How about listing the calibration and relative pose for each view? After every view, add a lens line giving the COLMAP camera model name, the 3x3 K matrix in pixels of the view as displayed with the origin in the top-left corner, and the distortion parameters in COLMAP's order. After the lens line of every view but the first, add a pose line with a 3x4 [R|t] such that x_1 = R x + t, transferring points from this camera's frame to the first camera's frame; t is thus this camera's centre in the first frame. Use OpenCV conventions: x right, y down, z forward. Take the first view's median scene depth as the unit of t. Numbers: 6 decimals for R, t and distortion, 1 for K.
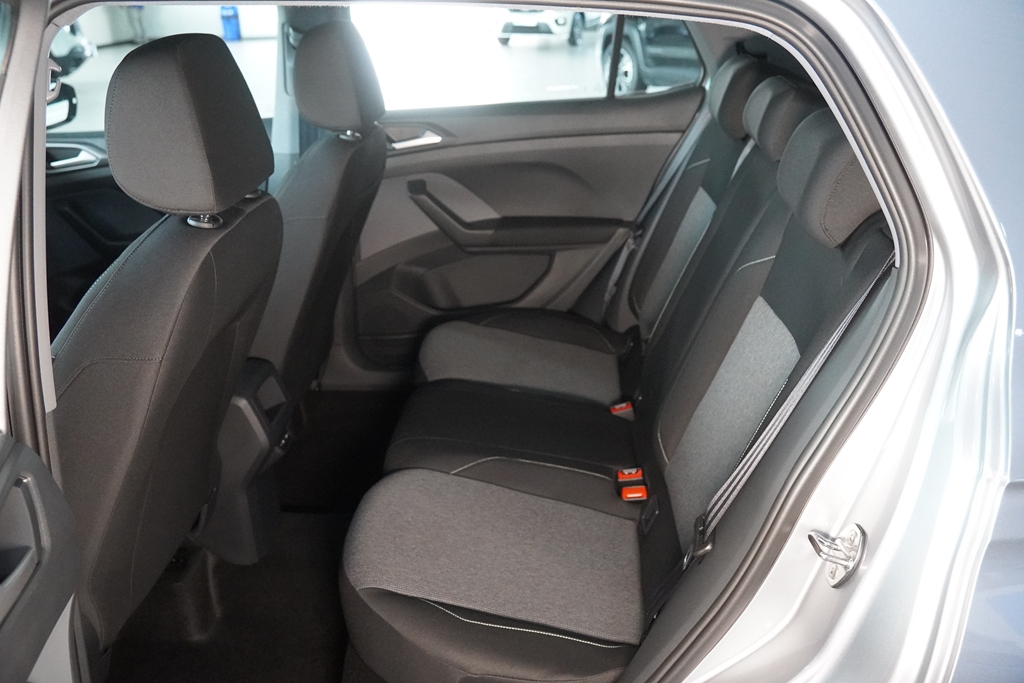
lens RADIAL K [[924.0, 0, 512.0], [0, 924.0, 341.5], [0, 0, 1]] dist [-0.008471, -0.001840]
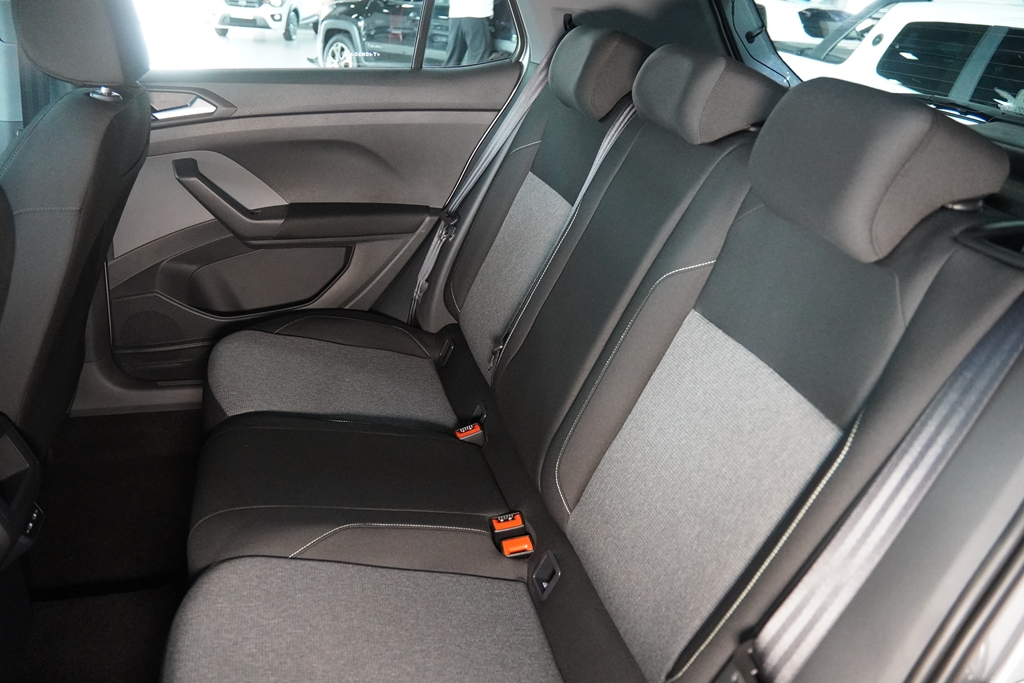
lens RADIAL K [[792.2, 0, 512.0], [0, 792.2, 341.5], [0, 0, 1]] dist [-0.092714, 0.072960]
pose [[0.941340, -0.051375, 0.333526, -0.069137], [0.035841, 0.997974, 0.052567, -0.039333], [-0.335550, -0.037529, 0.941274, 0.248550]]
